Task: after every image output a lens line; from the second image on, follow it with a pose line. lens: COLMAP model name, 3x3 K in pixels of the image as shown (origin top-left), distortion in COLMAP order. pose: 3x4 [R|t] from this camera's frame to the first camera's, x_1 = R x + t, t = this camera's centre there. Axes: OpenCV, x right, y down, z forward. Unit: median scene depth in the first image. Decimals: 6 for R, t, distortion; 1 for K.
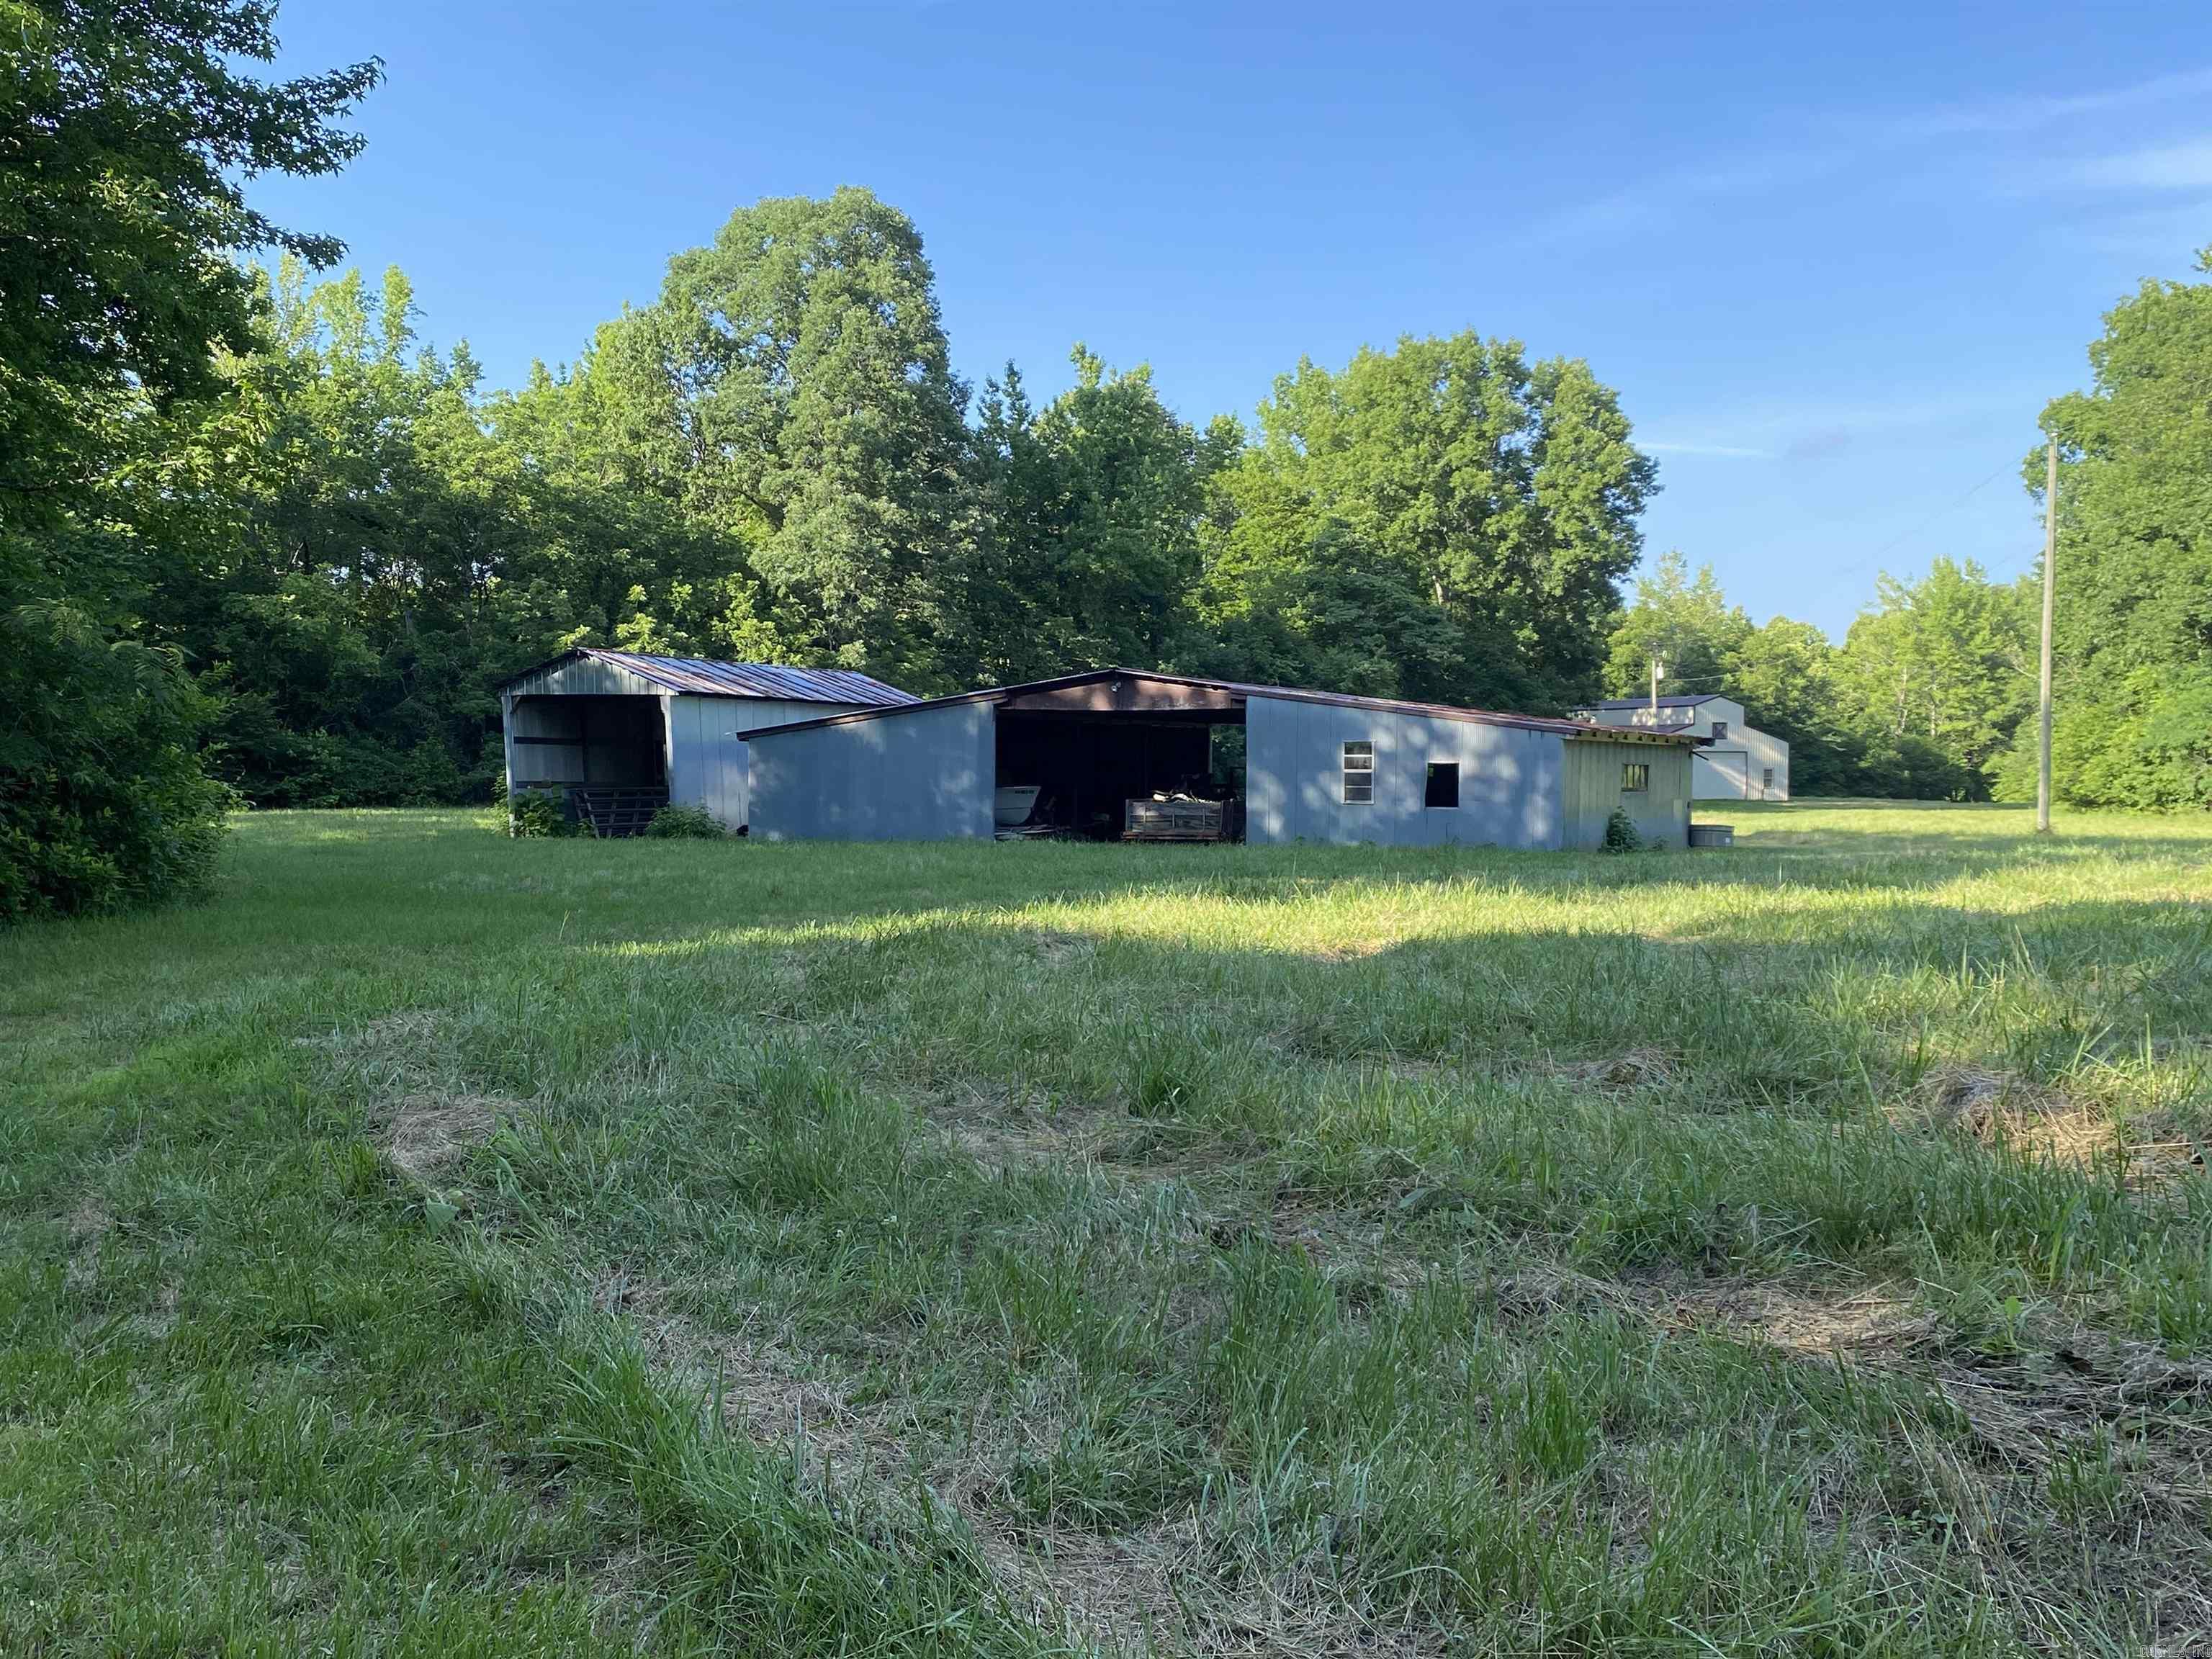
lens RADIAL K [[2124.9, 0, 1106.0], [0, 2124.9, 829.5], [0, 0, 1]] dist [0.001773, -0.001523]
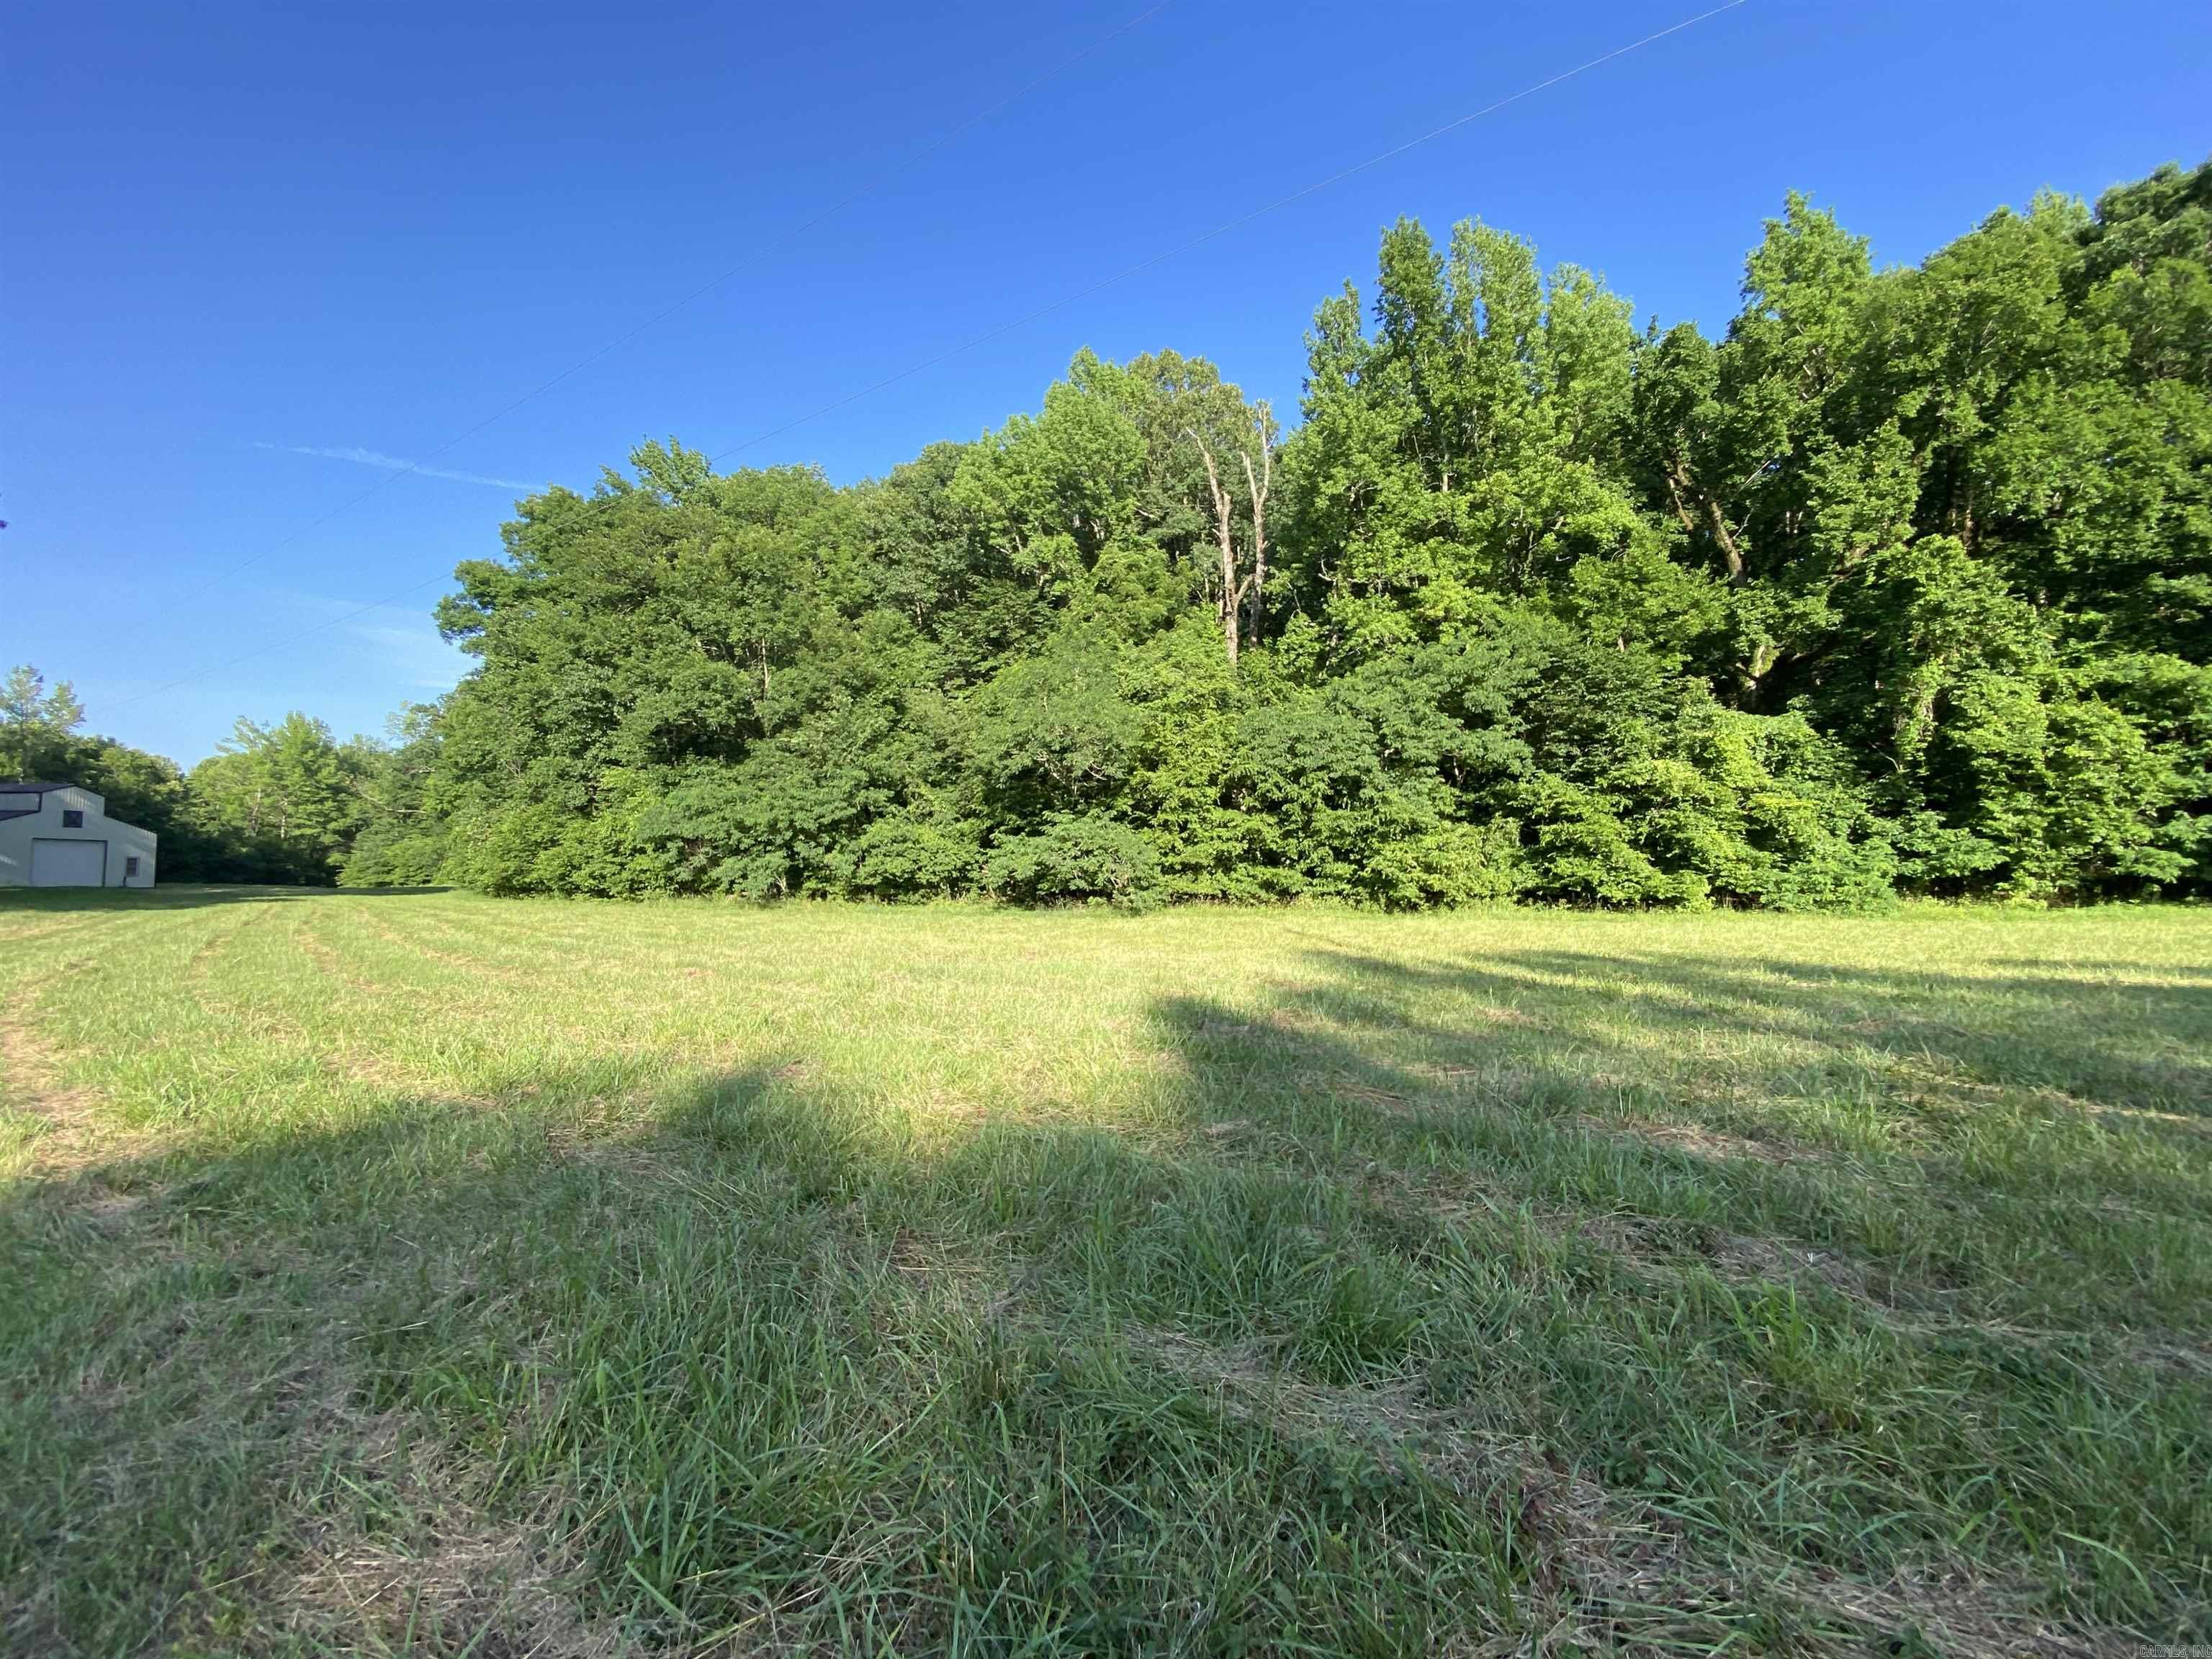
lens RADIAL K [[897.7, 0, 1106.0], [0, 897.7, 829.5], [0, 0, 1]] dist [0.000453, -0.013733]
pose [[0.408438, 0.048729, 0.911484, 0.081233], [0.016869, 0.998000, -0.060914, -0.005551], [-0.912630, 0.040256, 0.406799, 0.280347]]
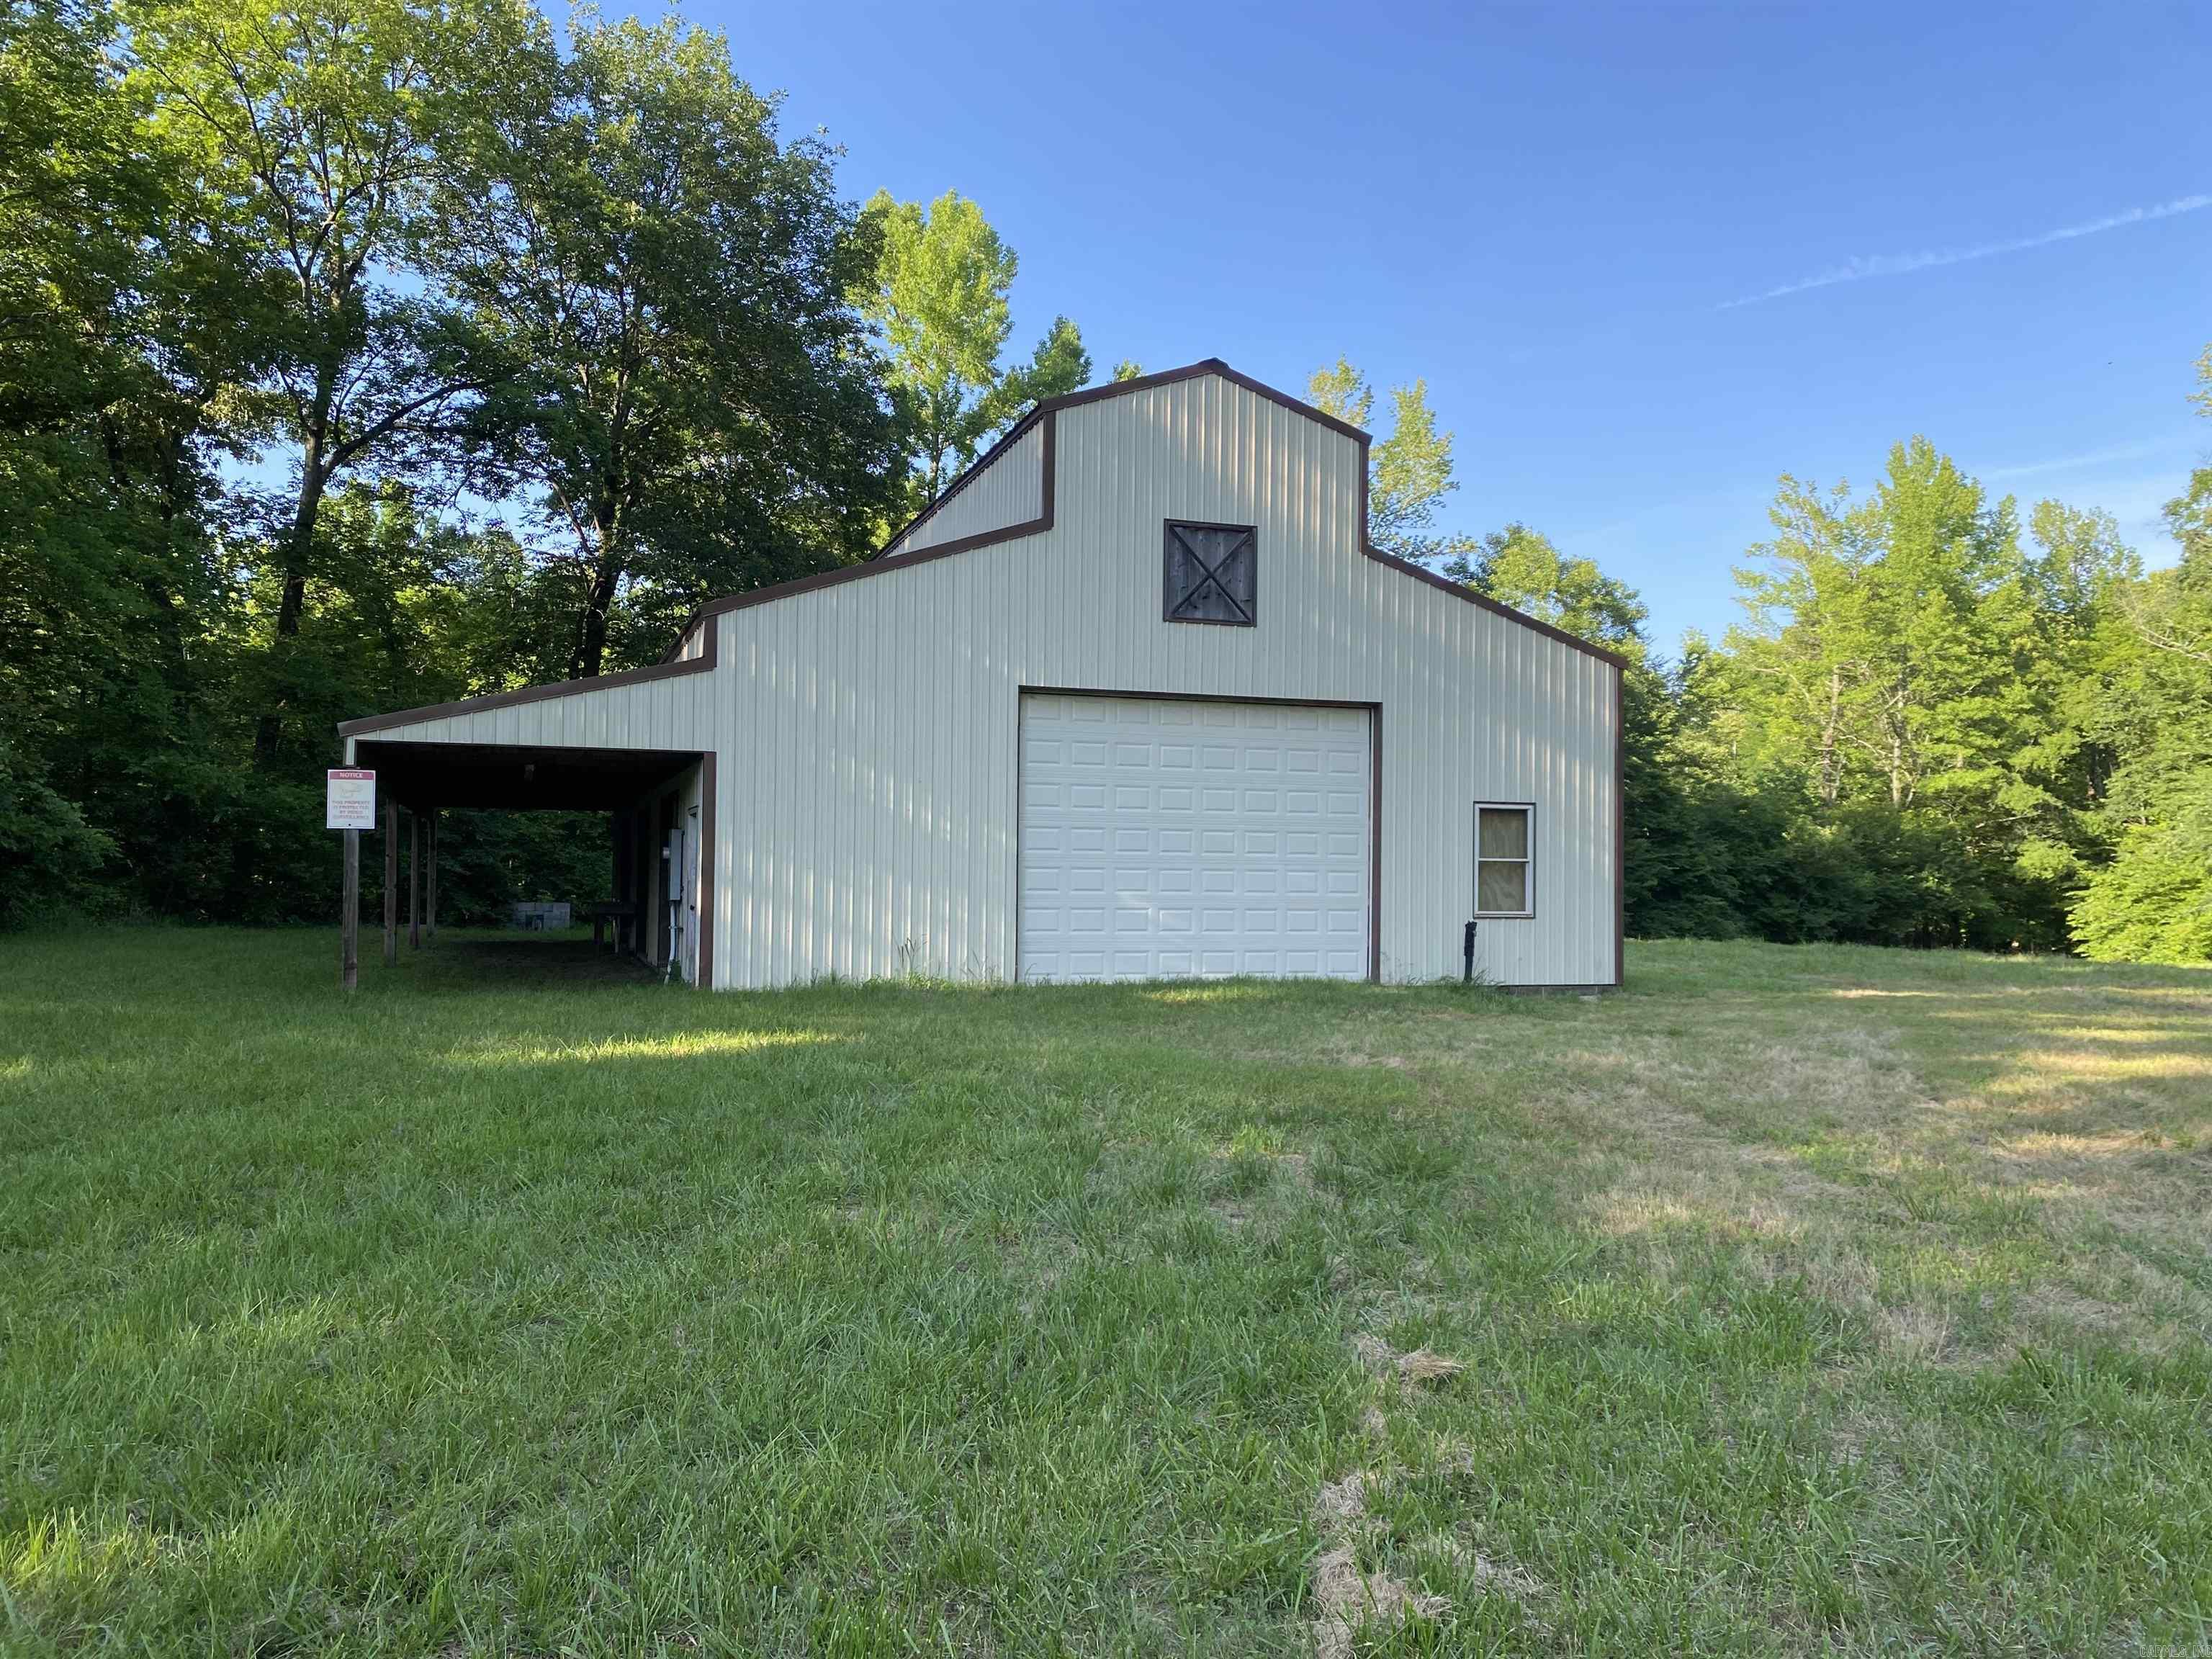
lens RADIAL K [[1701.6, 0, 1106.0], [0, 1701.6, 829.5], [0, 0, 1]] dist [-0.002858, -0.001873]
pose [[0.999650, 0.007142, 0.025456, 0.201129], [-0.005528, 0.998004, -0.062906, -0.012568], [-0.025855, 0.062743, 0.997695, 0.629509]]
